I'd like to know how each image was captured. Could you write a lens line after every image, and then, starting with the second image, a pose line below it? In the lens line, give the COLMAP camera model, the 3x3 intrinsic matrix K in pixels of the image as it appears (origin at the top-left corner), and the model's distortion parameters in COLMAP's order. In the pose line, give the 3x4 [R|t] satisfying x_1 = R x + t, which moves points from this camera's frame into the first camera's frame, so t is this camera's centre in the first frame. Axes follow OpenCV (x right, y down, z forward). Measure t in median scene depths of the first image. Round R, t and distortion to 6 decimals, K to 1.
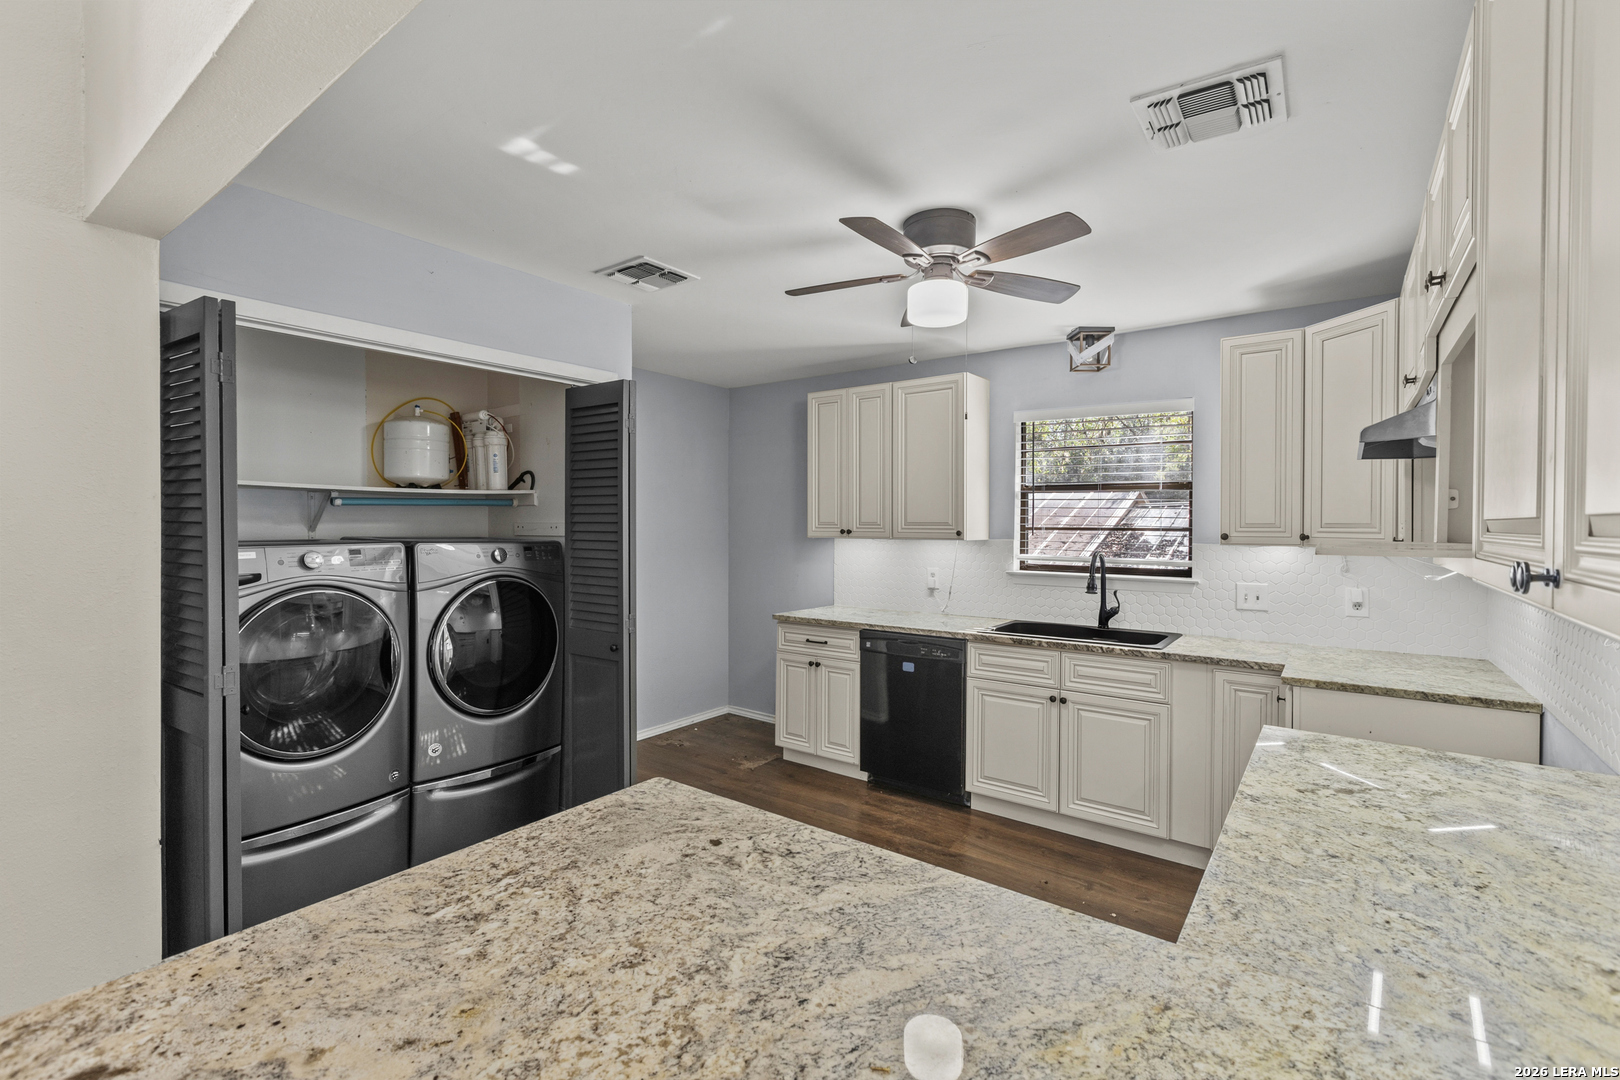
lens RADIAL K [[723.7, 0, 796.8], [0, 723.7, 535.2], [0, 0, 1]] dist [-0.000197, 0.000271]
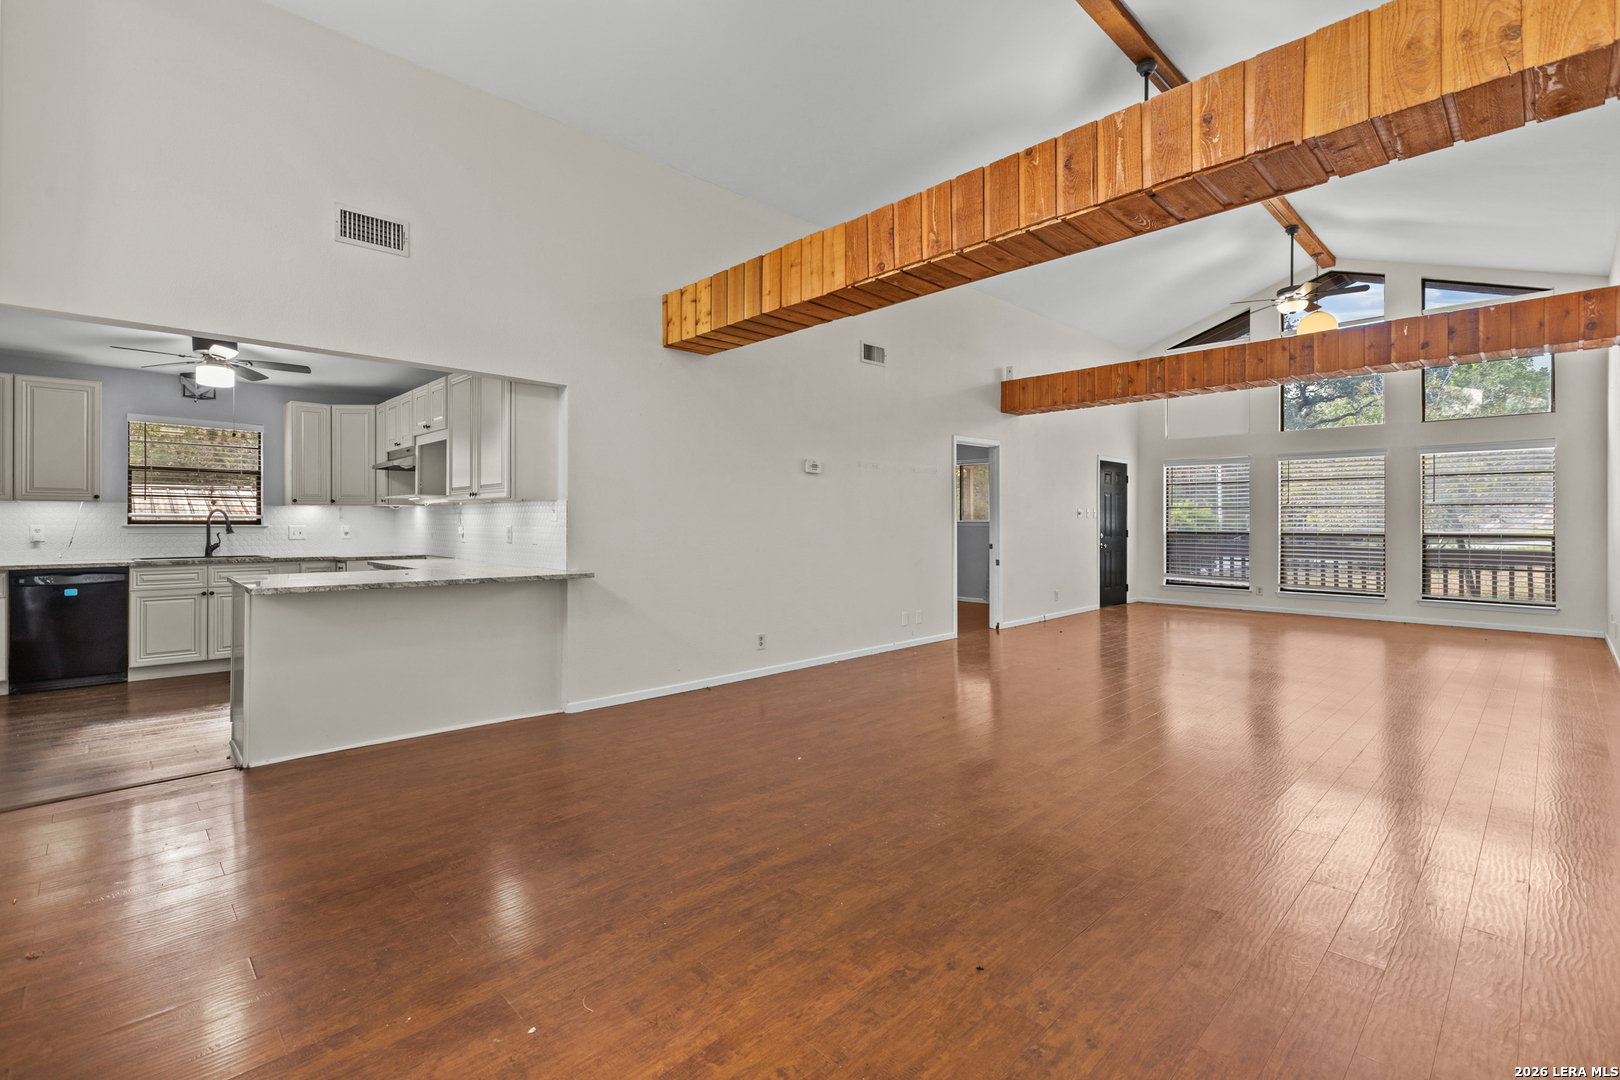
lens RADIAL K [[732.0, 0, 807.9], [0, 732.0, 518.9], [0, 0, 1]] dist [-0.002308, -0.000130]
pose [[0.148480, 0.000075, 0.988915, -1.138500], [0.013375, 0.999908, -0.002084, 0.072155], [-0.988825, 0.013536, 0.148465, -0.669067]]
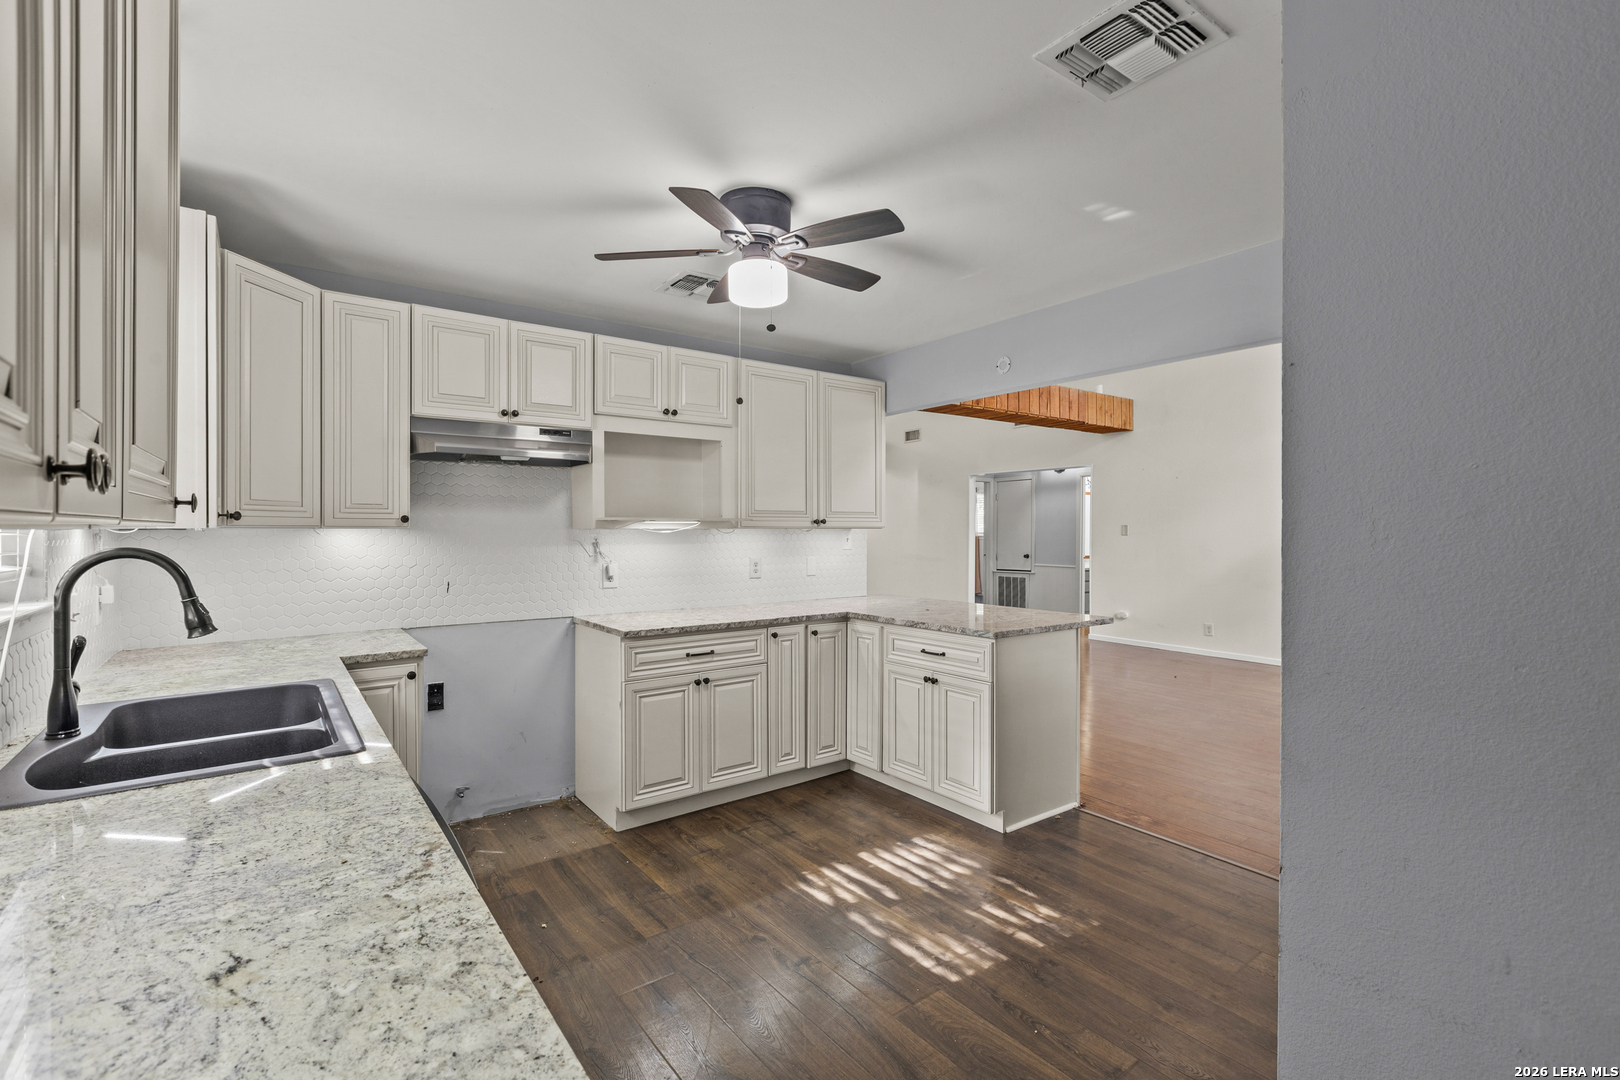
lens RADIAL K [[723.7, 0, 796.8], [0, 723.7, 535.2], [0, 0, 1]] dist [-0.000197, 0.000271]
pose [[-0.959881, -0.007065, 0.280319, -0.102975], [0.000759, 0.999613, 0.027794, 0.000753], [-0.280407, 0.026892, -0.959504, 1.430355]]
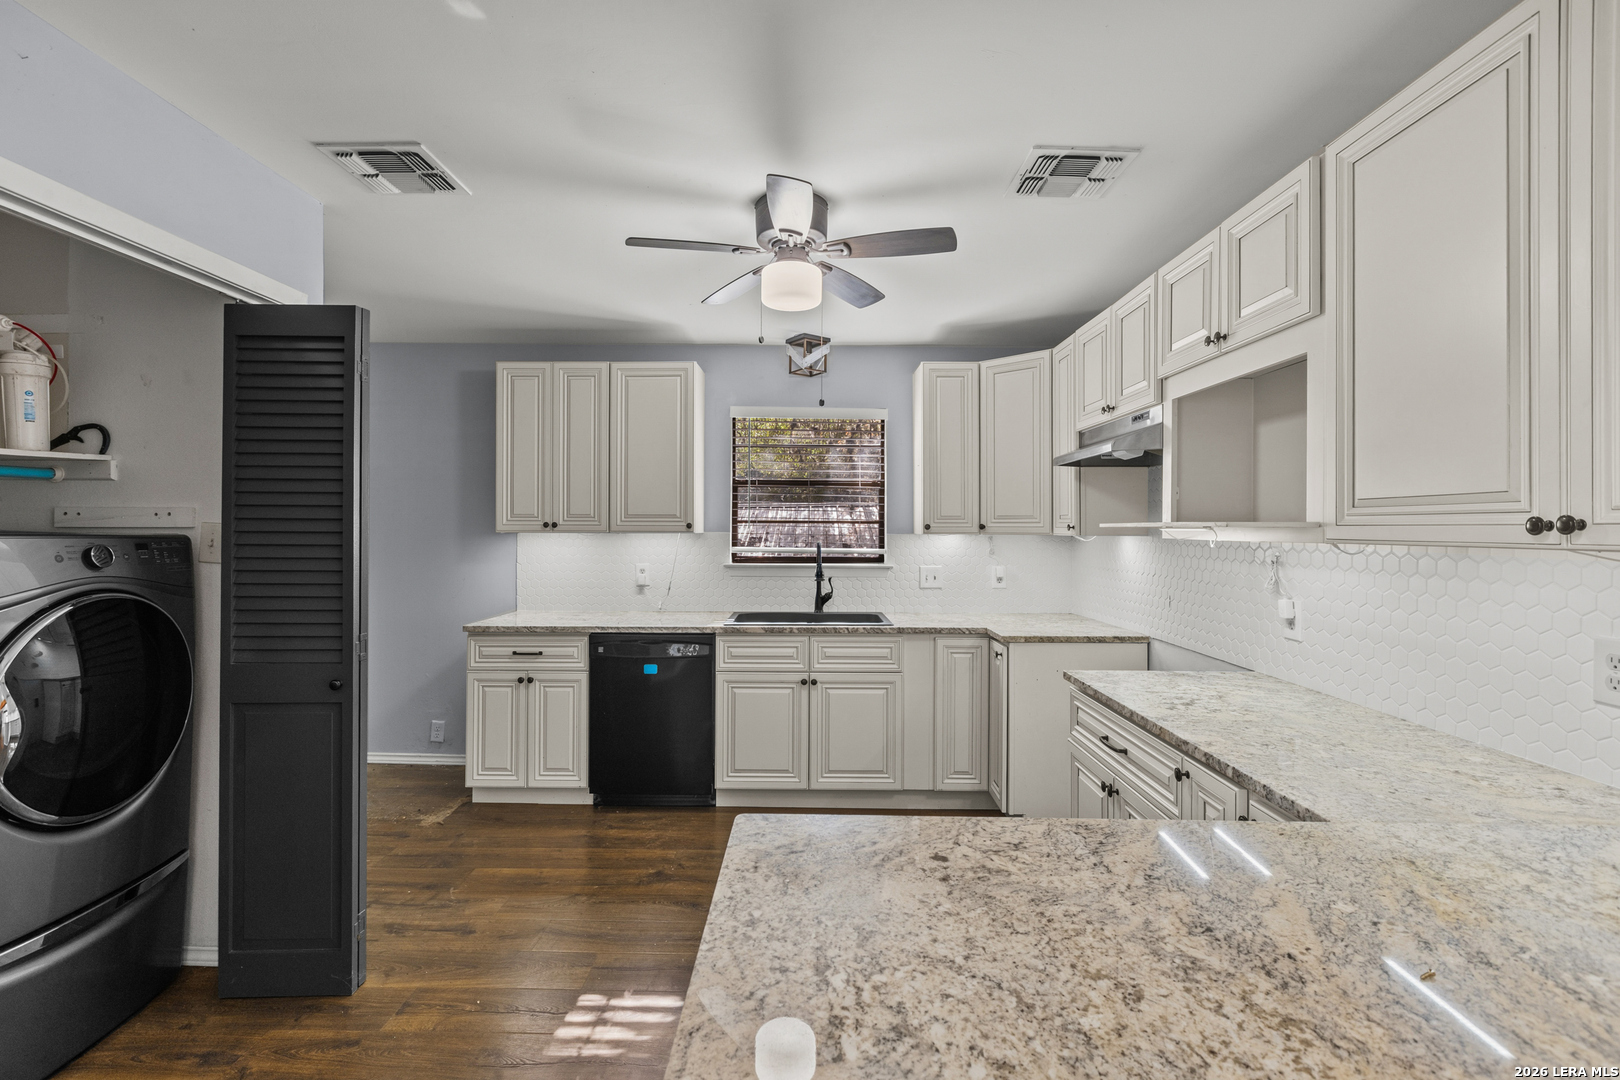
lens RADIAL K [[730.8, 0, 803.4], [0, 730.8, 526.8], [0, 0, 1]] dist [-0.001144, -0.000232]
pose [[0.803022, 0.000752, 0.595949, -0.279272], [0.008188, 0.999891, -0.012294, 0.014129], [-0.595893, 0.014752, 0.802928, 0.143286]]
